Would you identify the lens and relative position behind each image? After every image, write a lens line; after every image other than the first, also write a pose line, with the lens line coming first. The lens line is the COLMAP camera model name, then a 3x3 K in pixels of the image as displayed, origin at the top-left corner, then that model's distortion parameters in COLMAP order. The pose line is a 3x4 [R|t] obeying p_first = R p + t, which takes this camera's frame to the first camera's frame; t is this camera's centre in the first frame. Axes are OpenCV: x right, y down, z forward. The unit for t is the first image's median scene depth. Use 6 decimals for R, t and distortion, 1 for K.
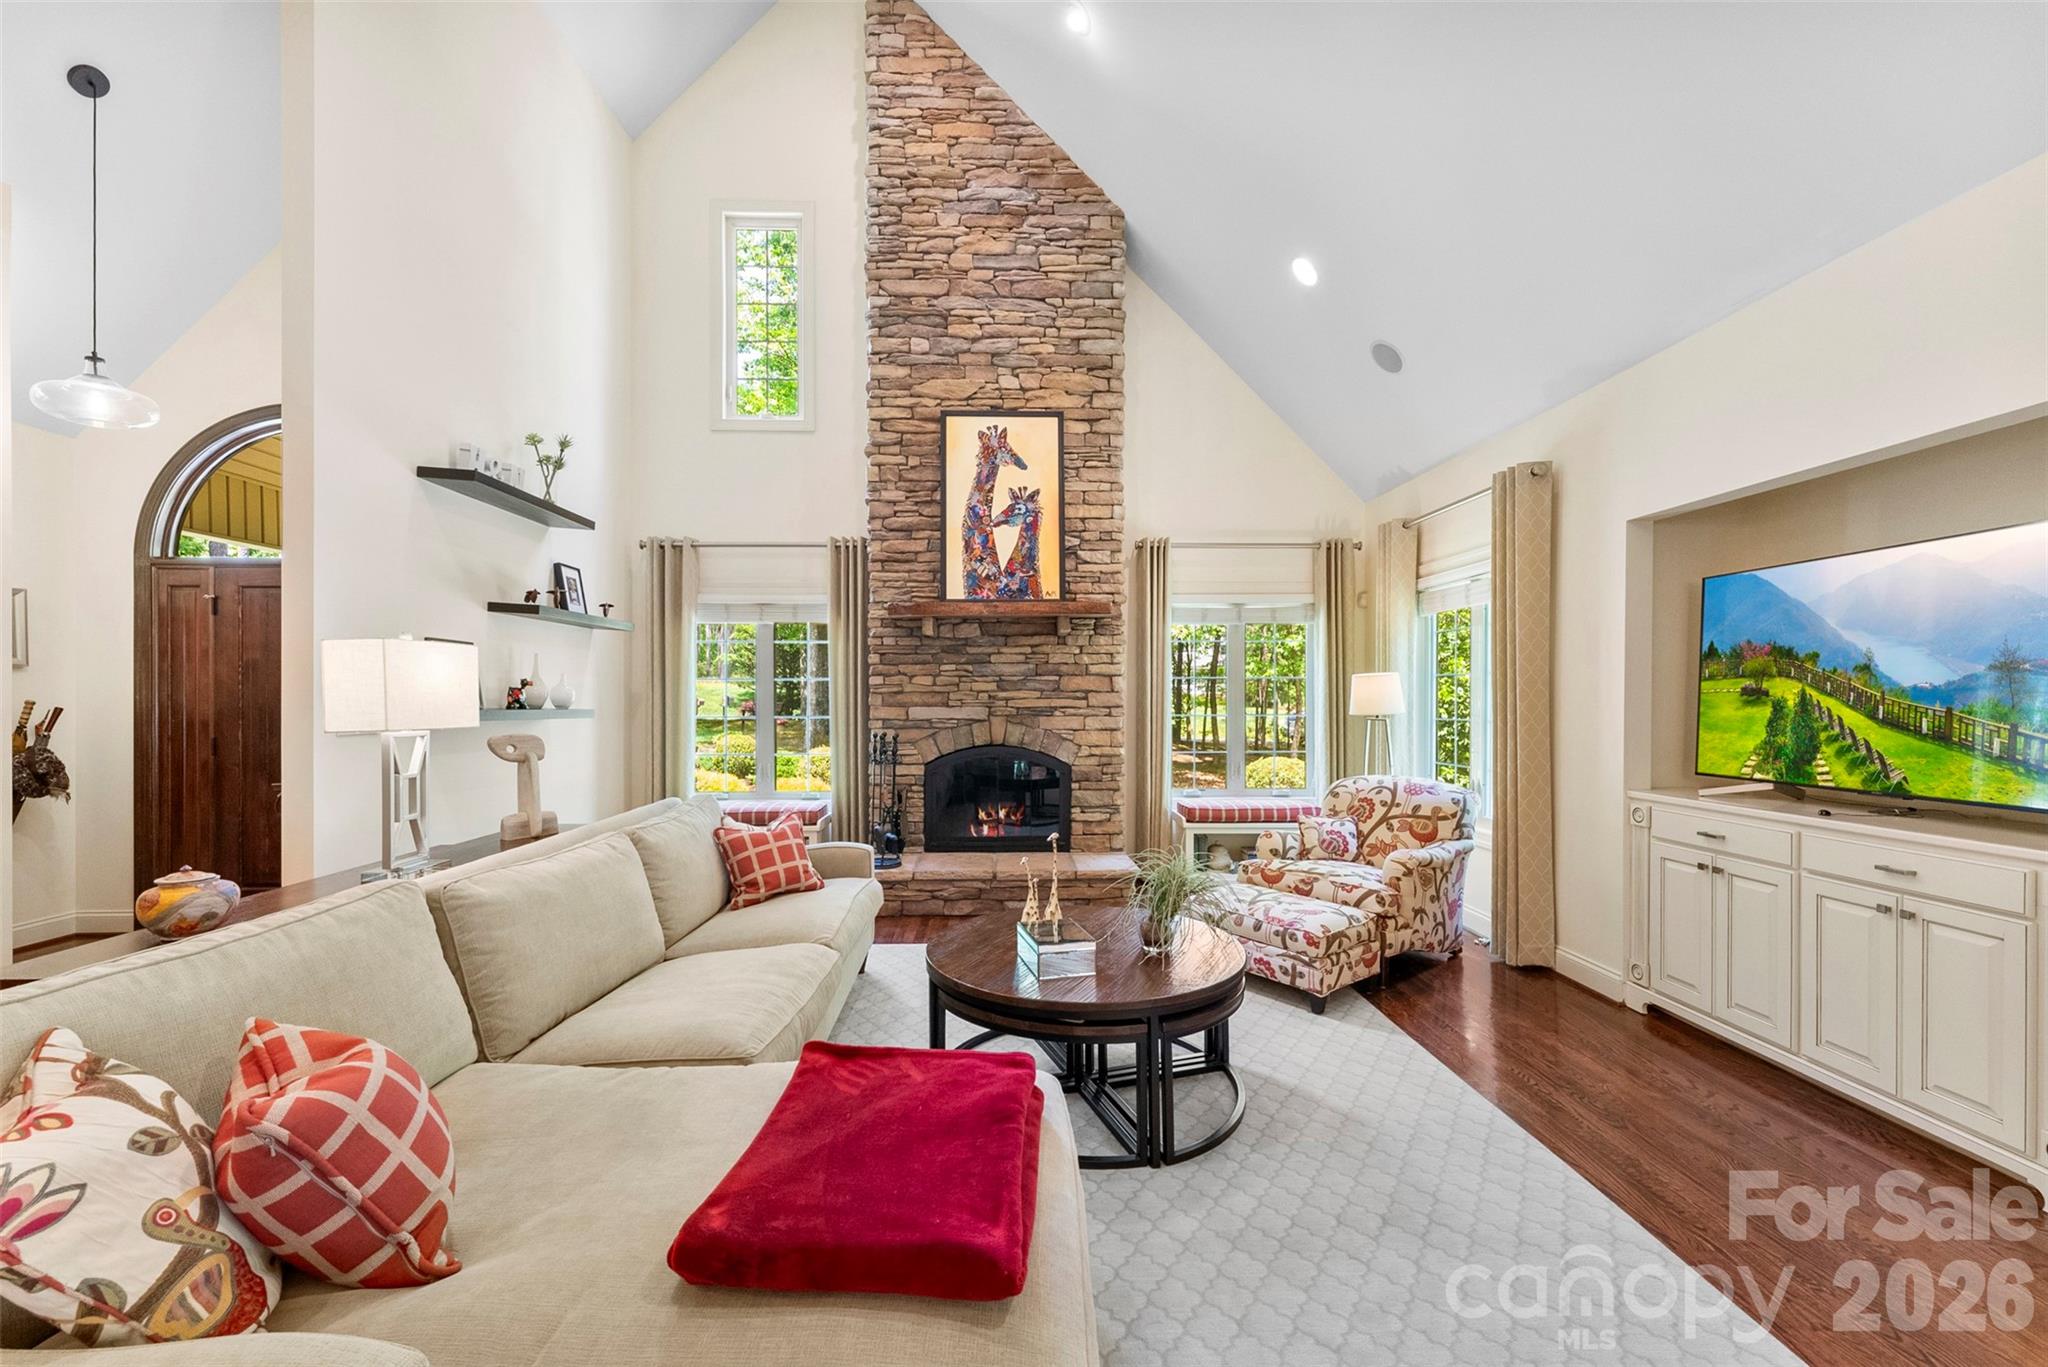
lens RADIAL K [[827.2, 0, 1018.6], [0, 827.2, 699.7], [0, 0, 1]] dist [0.000059, -0.000557]
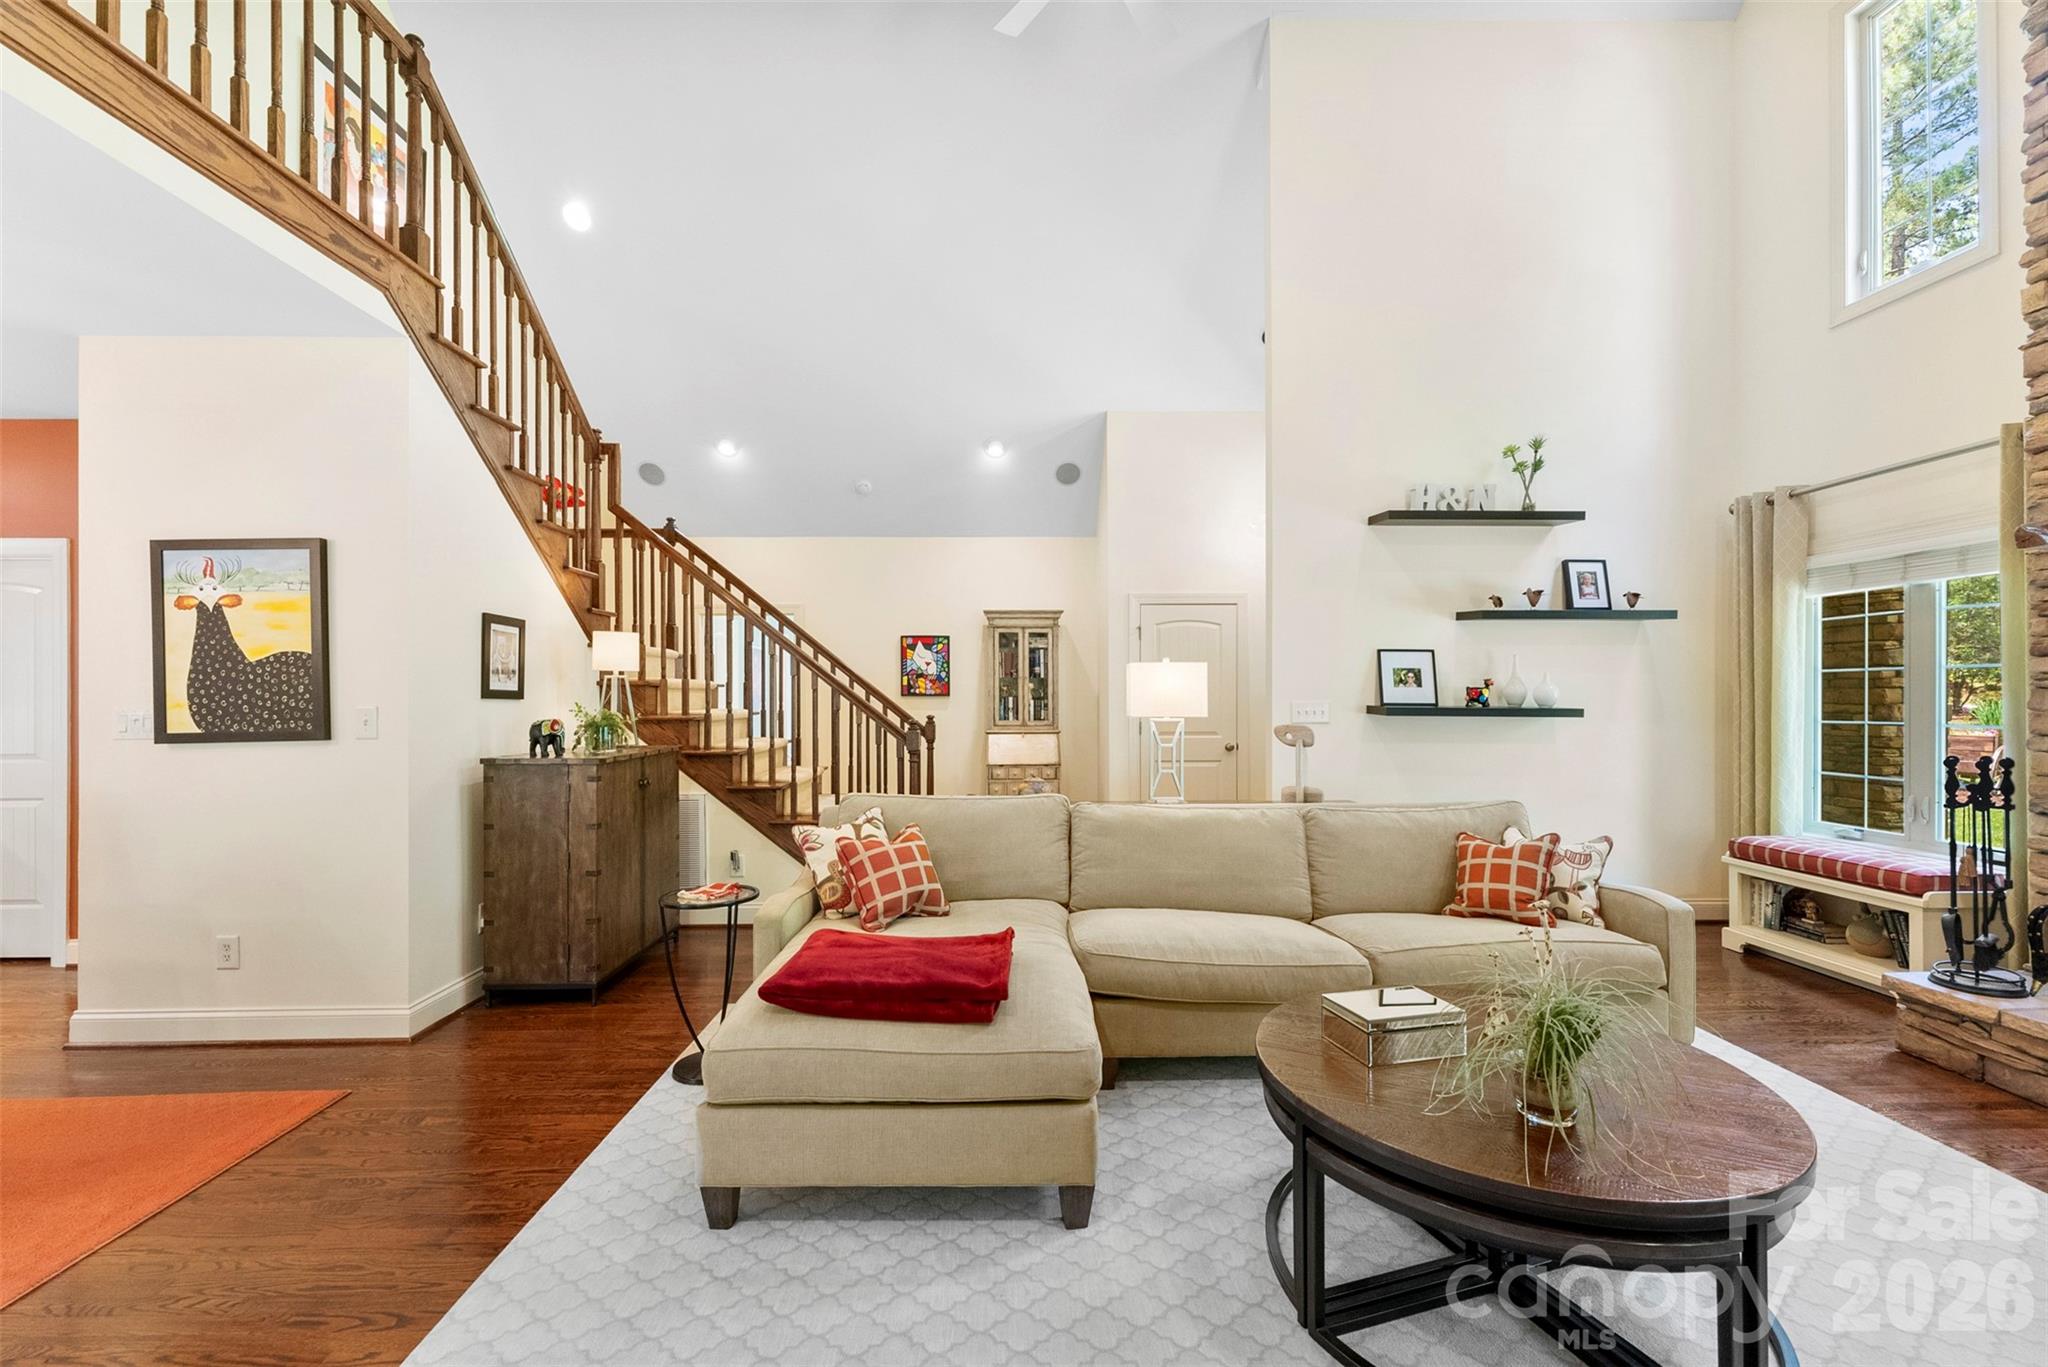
lens RADIAL K [[827.2, 0, 1018.6], [0, 827.2, 699.7], [0, 0, 1]] dist [0.000059, -0.000557]
pose [[0.002856, 0.003527, -0.999990, 0.383145], [0.000098, 0.999994, 0.003527, -0.001859], [0.999996, -0.000108, 0.002856, 0.308236]]
